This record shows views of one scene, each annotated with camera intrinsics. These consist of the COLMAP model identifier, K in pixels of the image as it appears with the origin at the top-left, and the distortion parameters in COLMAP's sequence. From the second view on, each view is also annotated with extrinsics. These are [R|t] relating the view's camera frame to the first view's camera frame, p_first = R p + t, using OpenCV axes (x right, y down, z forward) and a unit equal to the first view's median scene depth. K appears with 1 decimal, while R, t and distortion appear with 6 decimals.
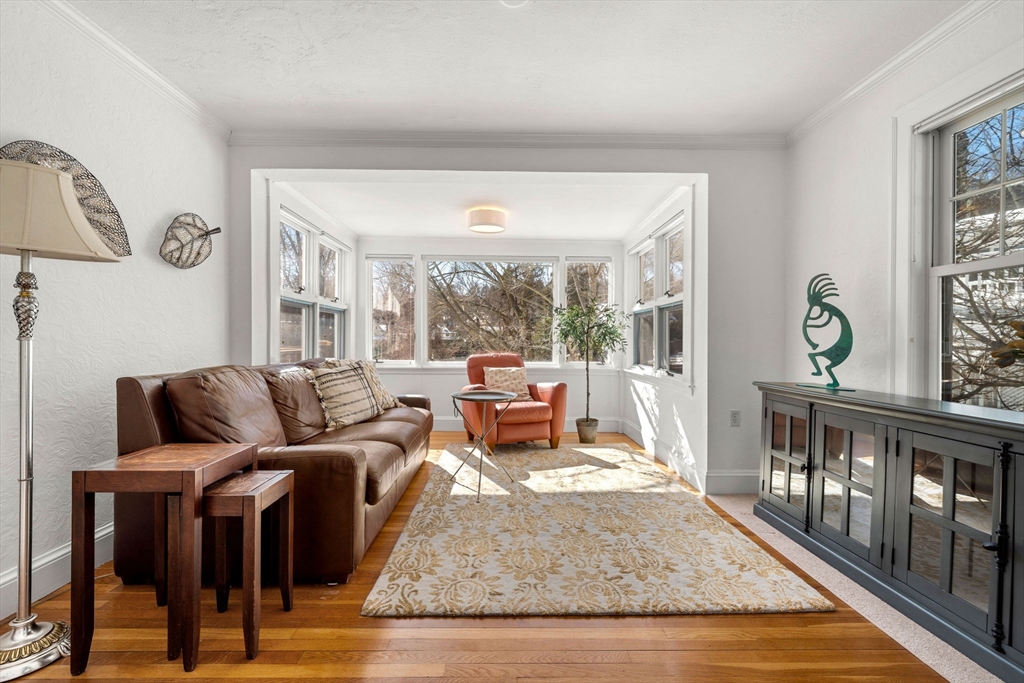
lens RADIAL K [[432.0, 0, 510.0], [0, 432.0, 343.2], [0, 0, 1]] dist [0.000086, -0.000038]
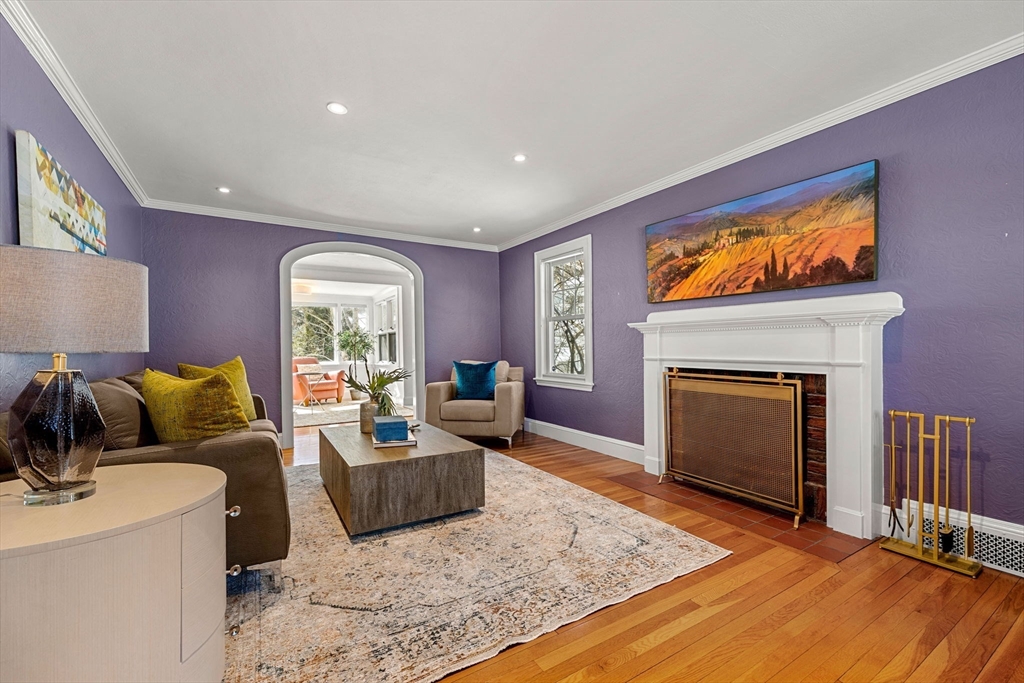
lens RADIAL K [[432.0, 0, 512.6], [0, 432.0, 346.4], [0, 0, 1]] dist [0.000086, -0.000038]
pose [[0.862943, -0.021108, 0.504860, -0.194870], [0.021100, 0.999761, 0.005735, -0.014790], [-0.504860, 0.005703, 0.863182, -1.068705]]
